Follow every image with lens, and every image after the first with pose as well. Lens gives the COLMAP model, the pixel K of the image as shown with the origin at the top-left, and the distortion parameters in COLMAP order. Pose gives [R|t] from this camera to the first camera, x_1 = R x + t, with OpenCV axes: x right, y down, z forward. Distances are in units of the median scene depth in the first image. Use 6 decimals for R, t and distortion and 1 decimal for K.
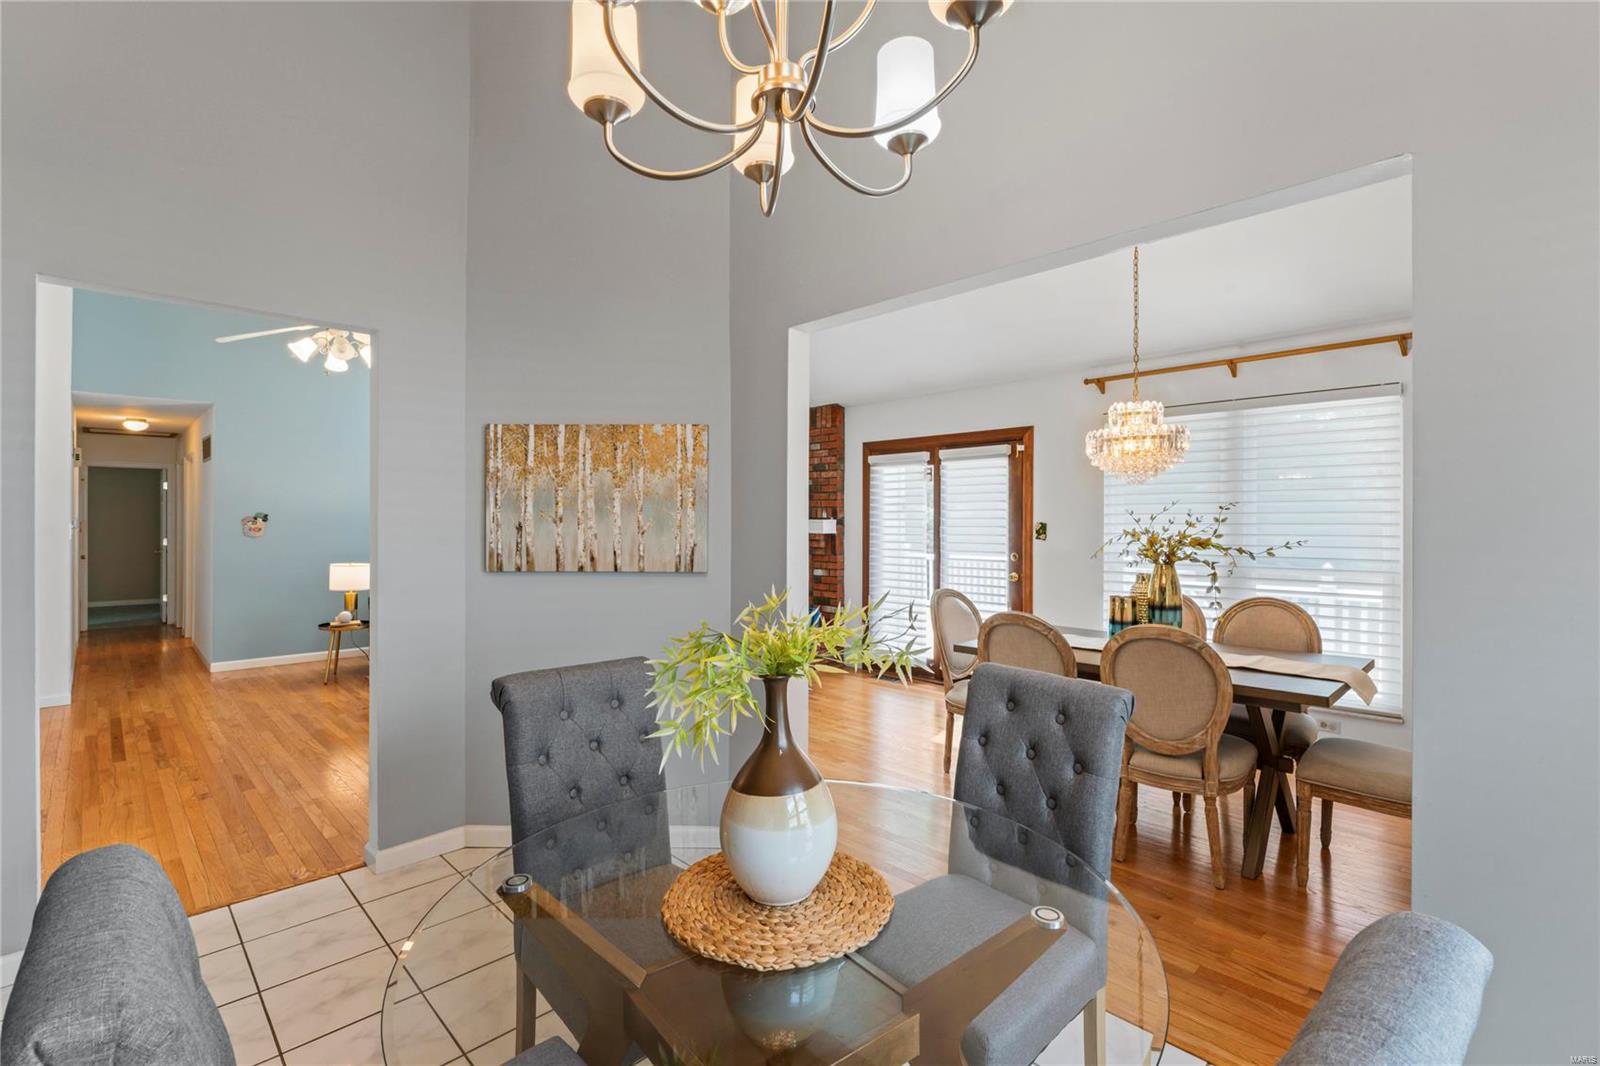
lens RADIAL K [[722.8, 0, 800.1], [0, 722.8, 522.2], [0, 0, 1]] dist [-0.002212, -0.000078]
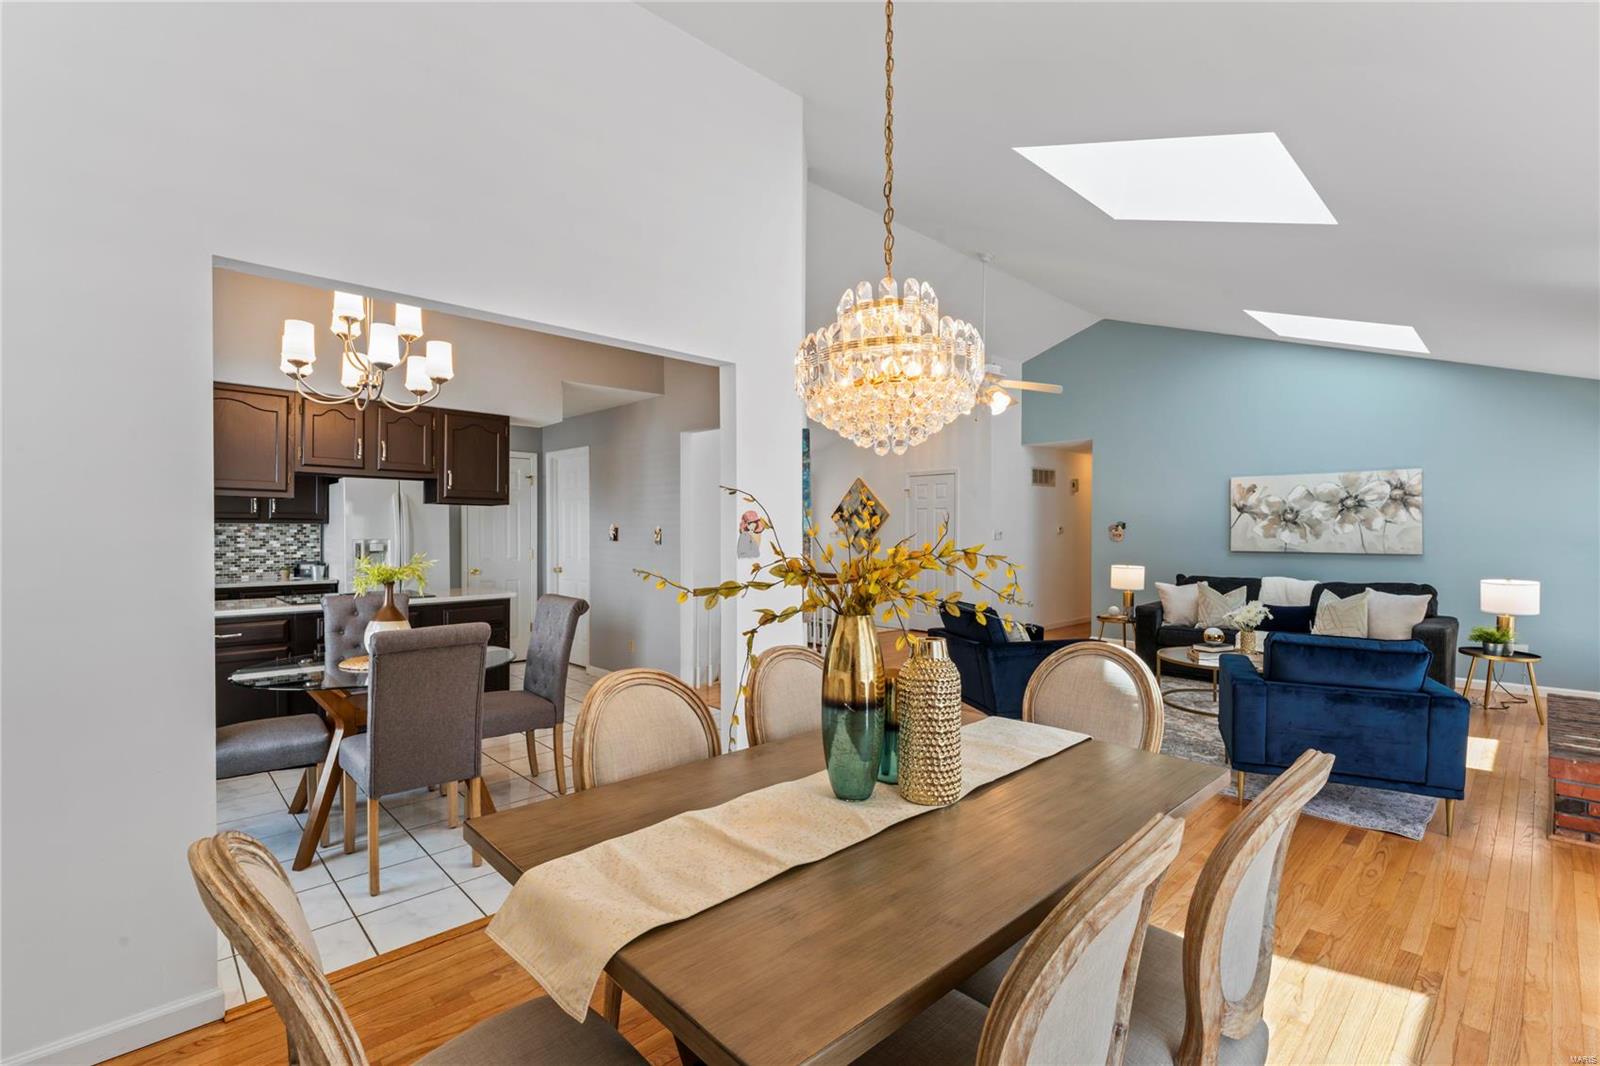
lens RADIAL K [[723.1, 0, 796.6], [0, 723.1, 530.2], [0, 0, 1]] dist [0.000456, -0.000784]
pose [[-0.018888, 0.000632, -0.999821, 1.011606], [-0.001845, 0.999998, 0.000667, 0.002803], [0.999820, 0.001857, -0.018887, 0.958828]]
